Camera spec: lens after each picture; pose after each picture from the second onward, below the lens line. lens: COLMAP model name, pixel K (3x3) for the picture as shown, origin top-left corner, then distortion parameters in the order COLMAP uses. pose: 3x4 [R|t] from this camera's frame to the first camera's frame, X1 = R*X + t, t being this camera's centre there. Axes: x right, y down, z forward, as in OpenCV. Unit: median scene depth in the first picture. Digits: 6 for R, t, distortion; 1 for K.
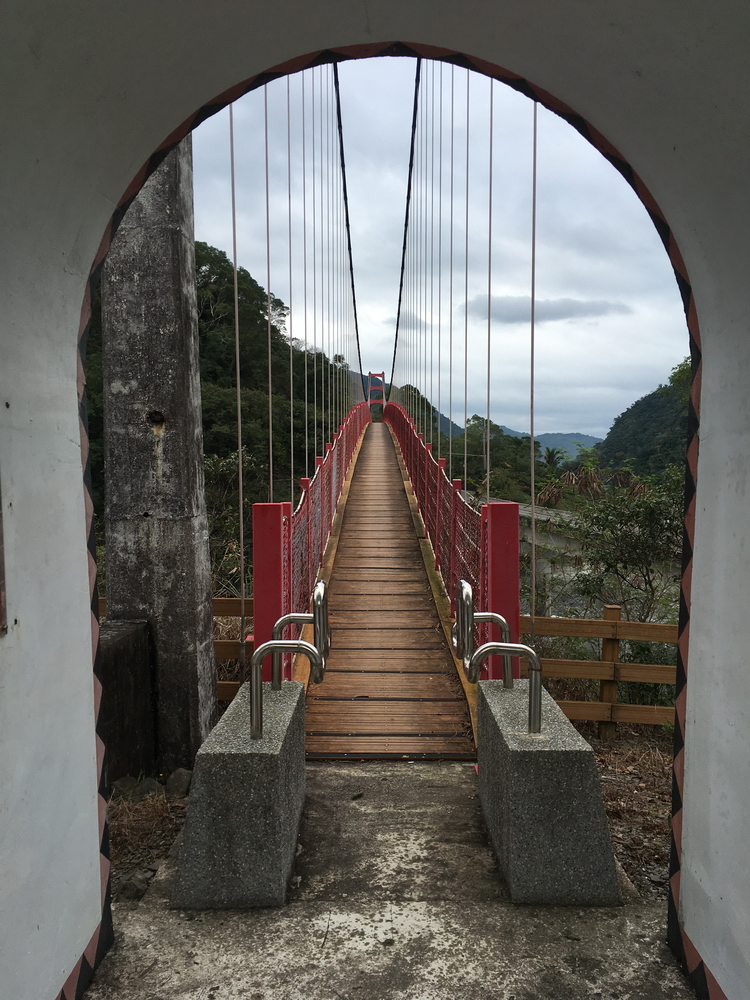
lens RADIAL K [[853.7, 0, 375.0], [0, 853.7, 500.0], [0, 0, 1]] dist [0.056131, -0.021488]
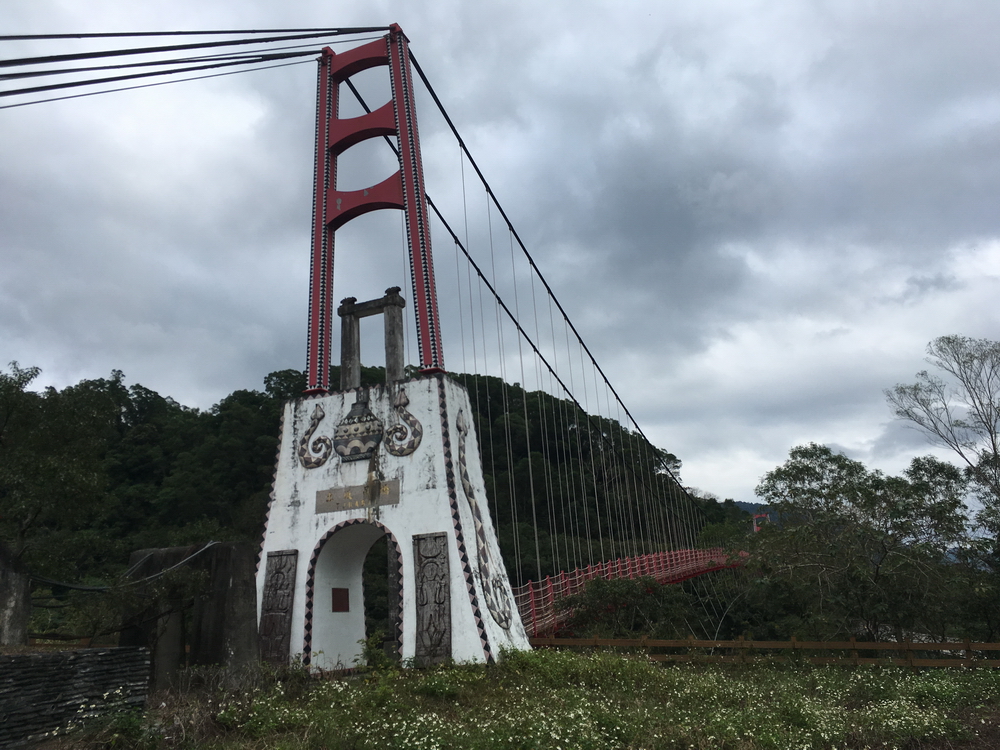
lens RADIAL K [[853.7, 0, 500.0], [0, 853.7, 375.0], [0, 0, 1]] dist [0.056131, -0.021488]
pose [[0.933061, -0.157399, -0.323455, 0.620757], [0.049453, 0.946778, -0.318066, 0.107836], [0.356304, 0.280779, 0.891185, -1.019970]]
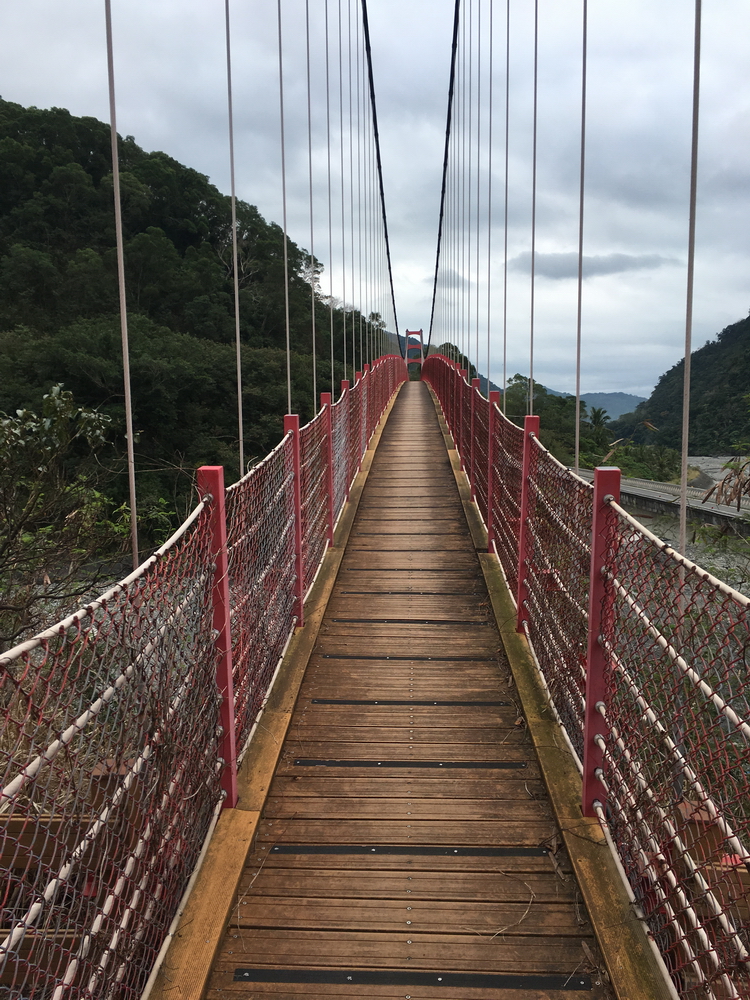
lens RADIAL K [[853.7, 0, 375.0], [0, 853.7, 500.0], [0, 0, 1]] dist [0.056131, -0.021488]
pose [[0.998953, -0.005169, -0.045464, 0.005648], [0.007152, 0.999026, 0.043549, -0.014237], [0.045194, -0.043828, 0.998016, 0.325507]]
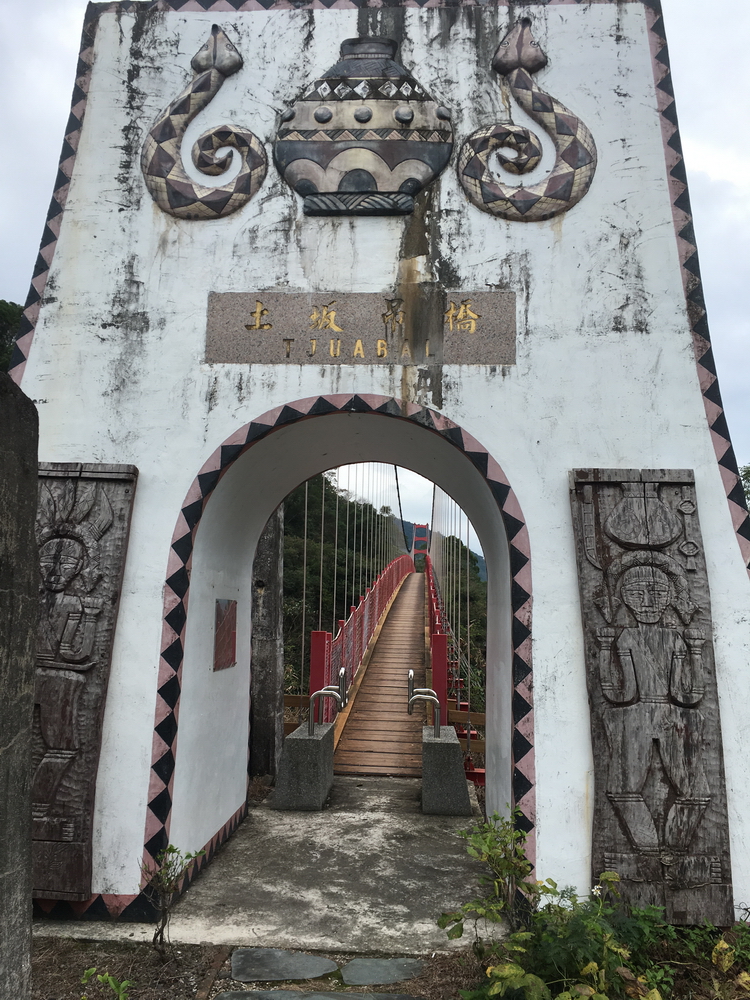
lens RADIAL K [[853.7, 0, 375.0], [0, 853.7, 500.0], [0, 0, 1]] dist [0.056131, -0.021488]
pose [[0.998244, 0.017863, -0.056473, 0.034134], [-0.027261, 0.985014, -0.170304, 0.012105], [0.052584, 0.171545, 0.983772, -0.308061]]
